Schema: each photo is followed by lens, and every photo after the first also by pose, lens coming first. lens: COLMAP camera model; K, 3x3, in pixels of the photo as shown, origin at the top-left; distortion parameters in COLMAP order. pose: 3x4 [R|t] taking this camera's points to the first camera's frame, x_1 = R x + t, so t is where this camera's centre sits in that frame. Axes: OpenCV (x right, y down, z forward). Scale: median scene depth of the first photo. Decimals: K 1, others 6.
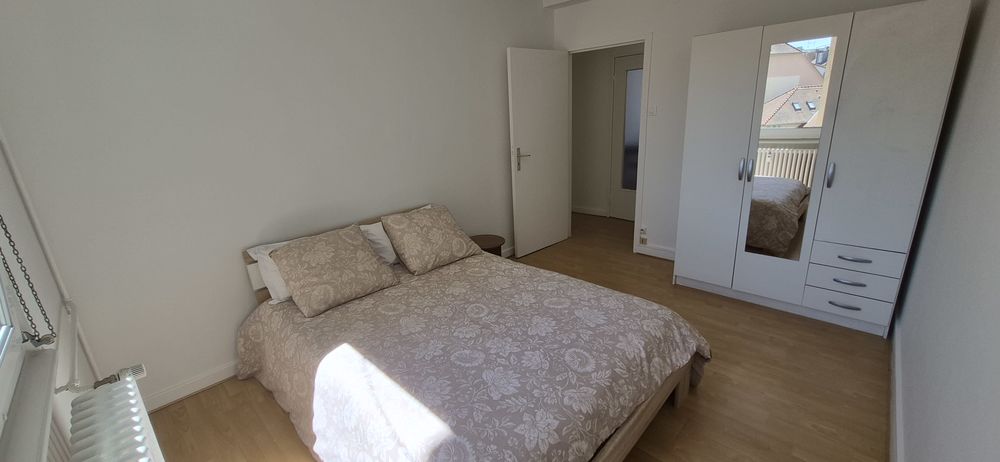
lens RADIAL K [[396.7, 0, 497.7], [0, 396.7, 233.5], [0, 0, 1]] dist [0.000144, -0.000003]
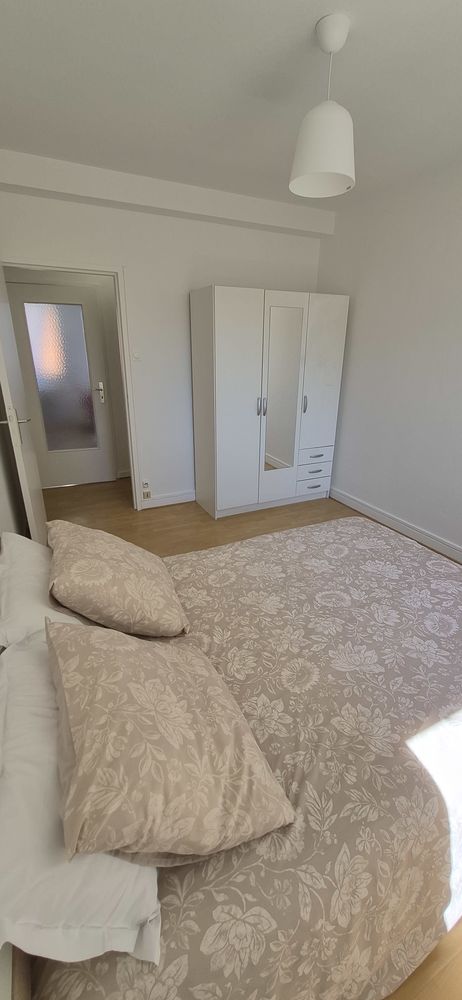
lens RADIAL K [[396.7, 0, 227.5], [0, 396.7, 499.7], [0, 0, 1]] dist [0.000144, -0.000003]
pose [[0.331334, -0.290394, 0.897713, -0.723957], [0.258162, 0.943052, 0.209776, -0.204027], [-0.907508, 0.162250, 0.387434, 0.777502]]
